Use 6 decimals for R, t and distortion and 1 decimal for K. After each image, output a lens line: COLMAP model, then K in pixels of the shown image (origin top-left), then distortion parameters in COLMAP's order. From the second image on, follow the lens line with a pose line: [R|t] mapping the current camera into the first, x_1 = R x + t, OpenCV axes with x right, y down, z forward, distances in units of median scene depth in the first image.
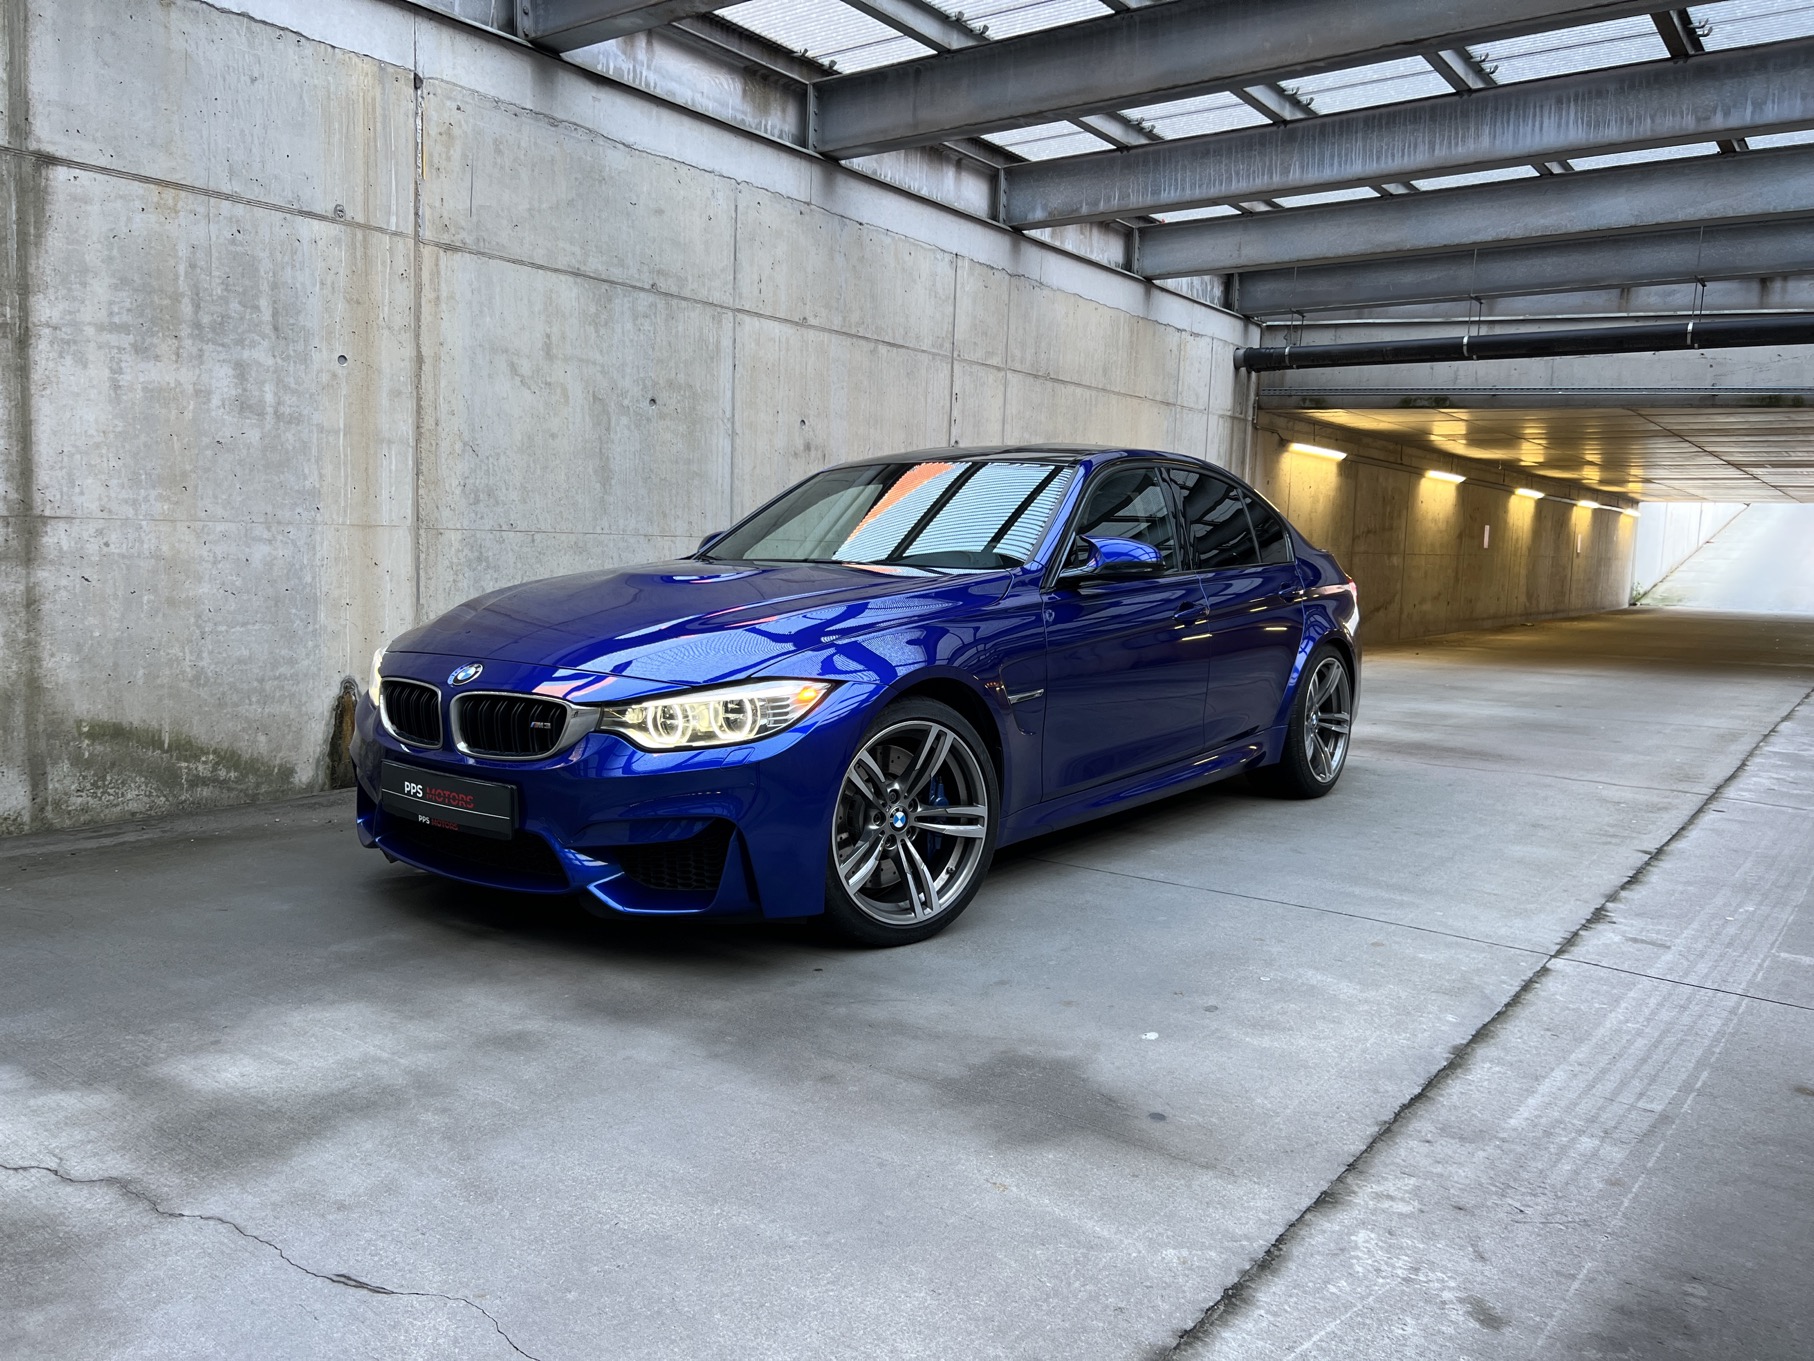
lens RADIAL K [[1374.2, 0, 900.0], [0, 1374.2, 682.8], [0, 0, 1]] dist [0.063031, -0.055094]
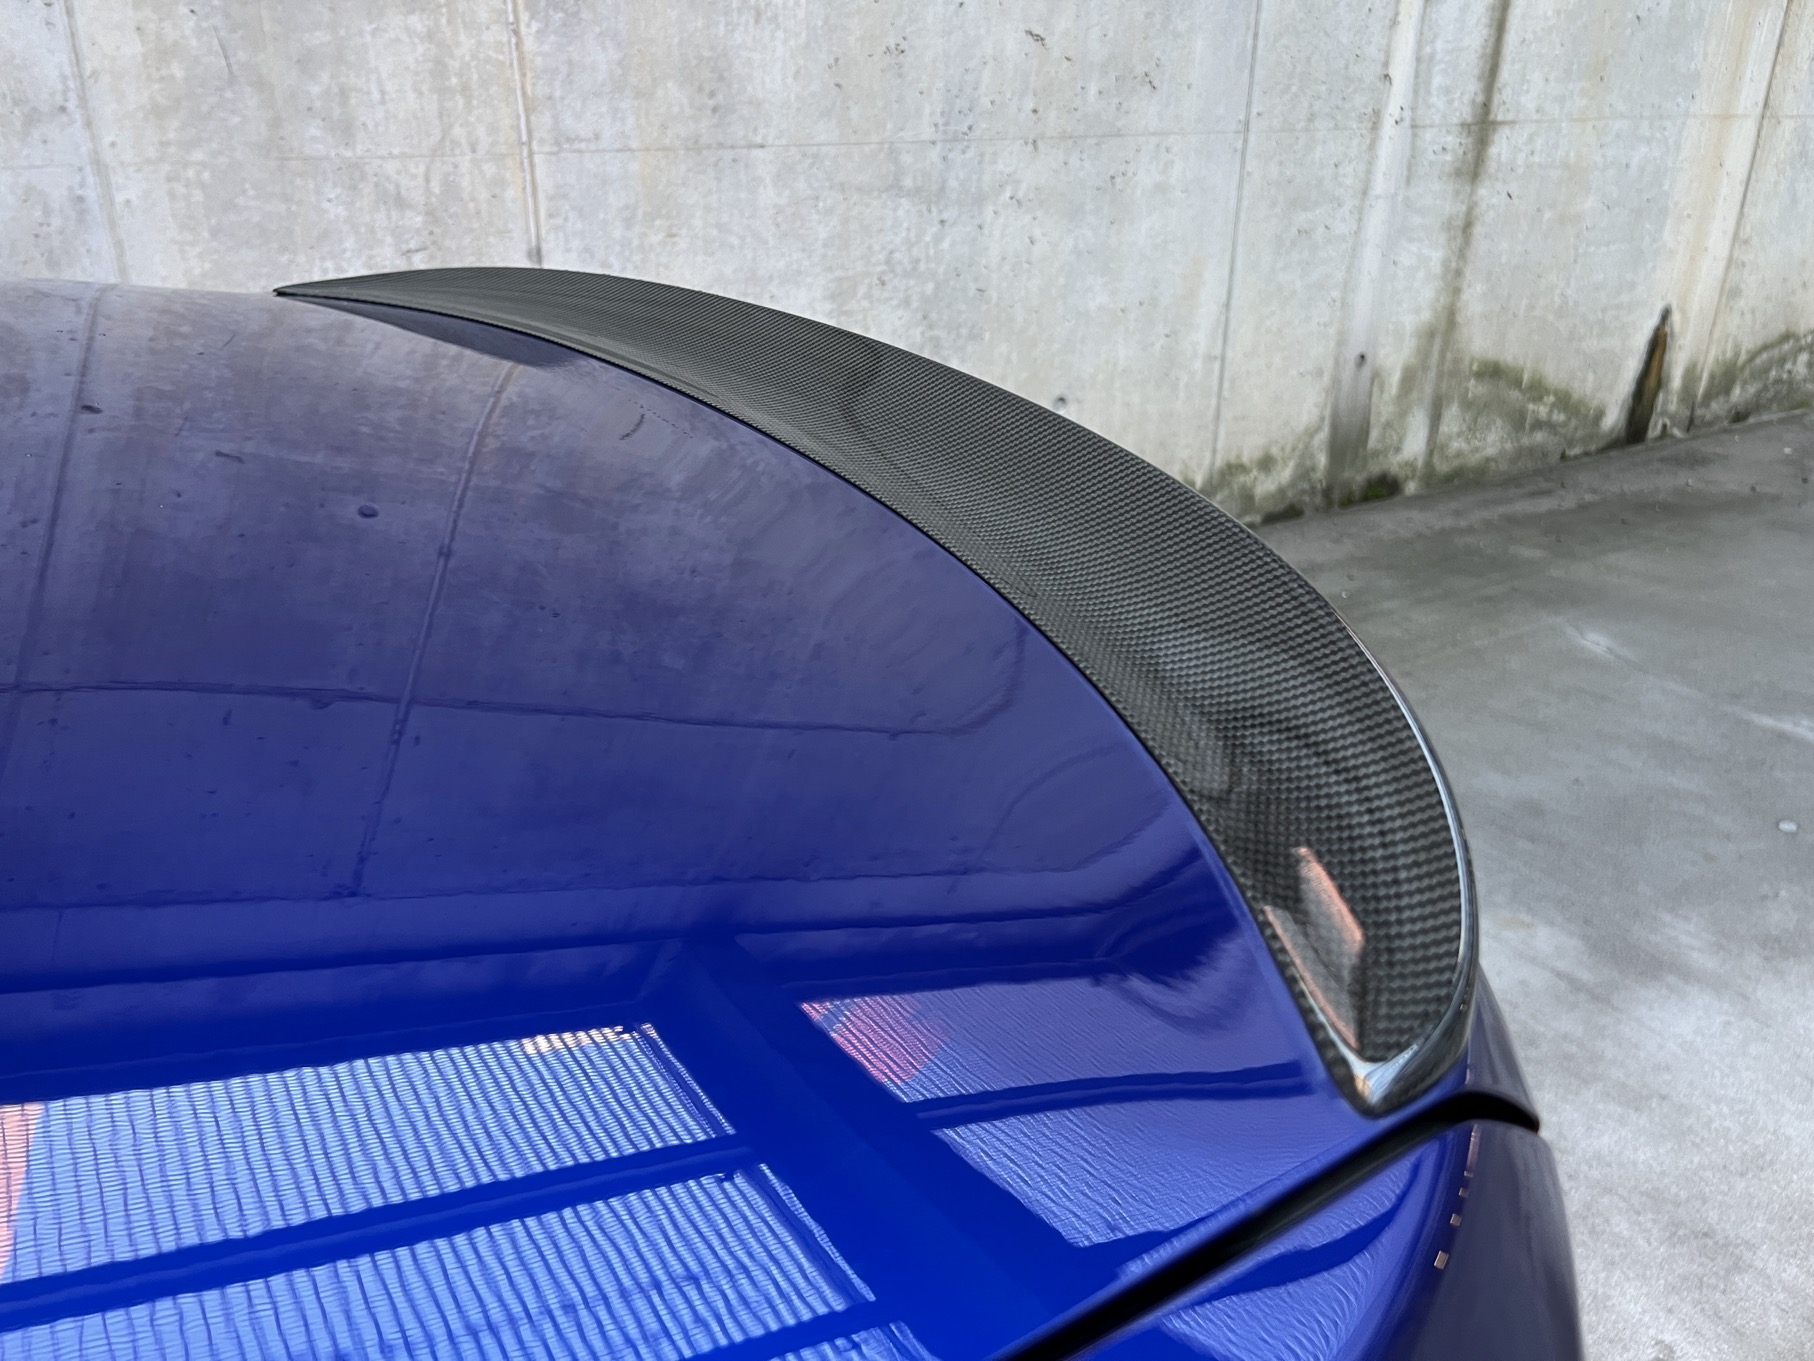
lens RADIAL K [[1400.9, 0, 907.0], [0, 1400.9, 680.5], [0, 0, 1]] dist [0.081349, -0.106543]
pose [[0.930179, 0.129770, -0.343404, -0.496783], [-0.020222, 0.952129, 0.305027, -0.041047], [0.366549, -0.276785, 0.888275, -0.023014]]
